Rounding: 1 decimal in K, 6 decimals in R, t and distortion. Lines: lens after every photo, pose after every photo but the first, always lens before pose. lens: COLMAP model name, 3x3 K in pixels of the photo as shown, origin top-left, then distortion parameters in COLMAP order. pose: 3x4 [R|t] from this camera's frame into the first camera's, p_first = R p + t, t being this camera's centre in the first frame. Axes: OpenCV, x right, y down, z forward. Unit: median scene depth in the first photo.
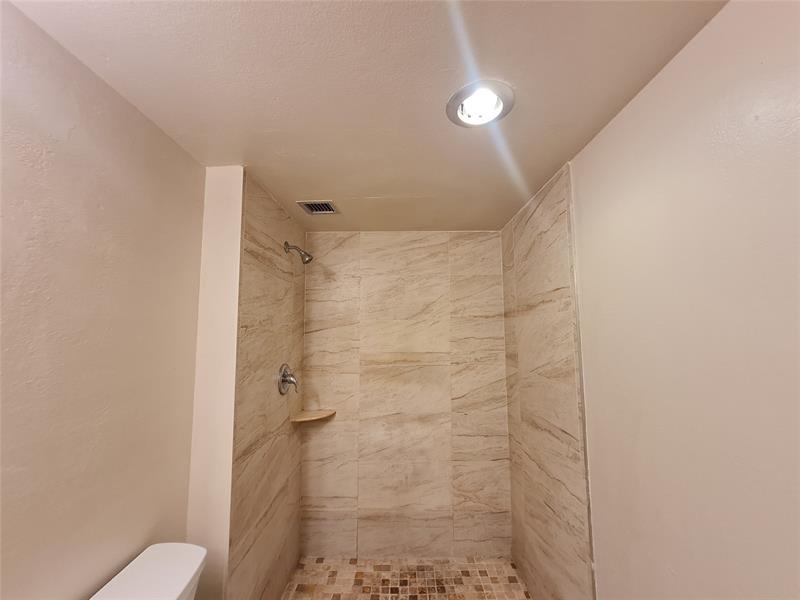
lens RADIAL K [[312.6, 0, 401.1], [0, 312.6, 302.4], [0, 0, 1]] dist [0.002566, -0.000147]
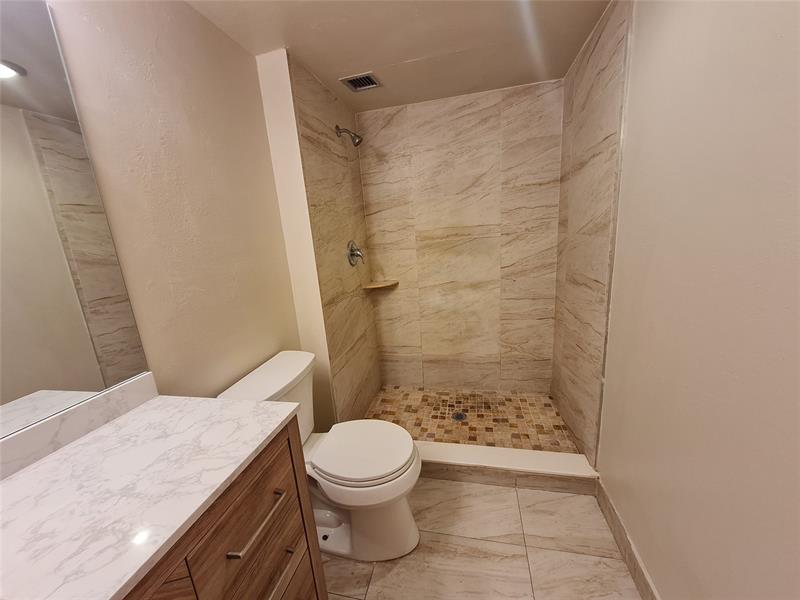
lens RADIAL K [[312.6, 0, 401.1], [0, 312.6, 302.4], [0, 0, 1]] dist [0.002566, -0.000147]
pose [[0.973806, -0.014521, -0.226917, 0.070083], [0.087246, 0.945435, 0.313912, 0.053710], [0.209977, -0.325487, 0.921937, -0.118356]]
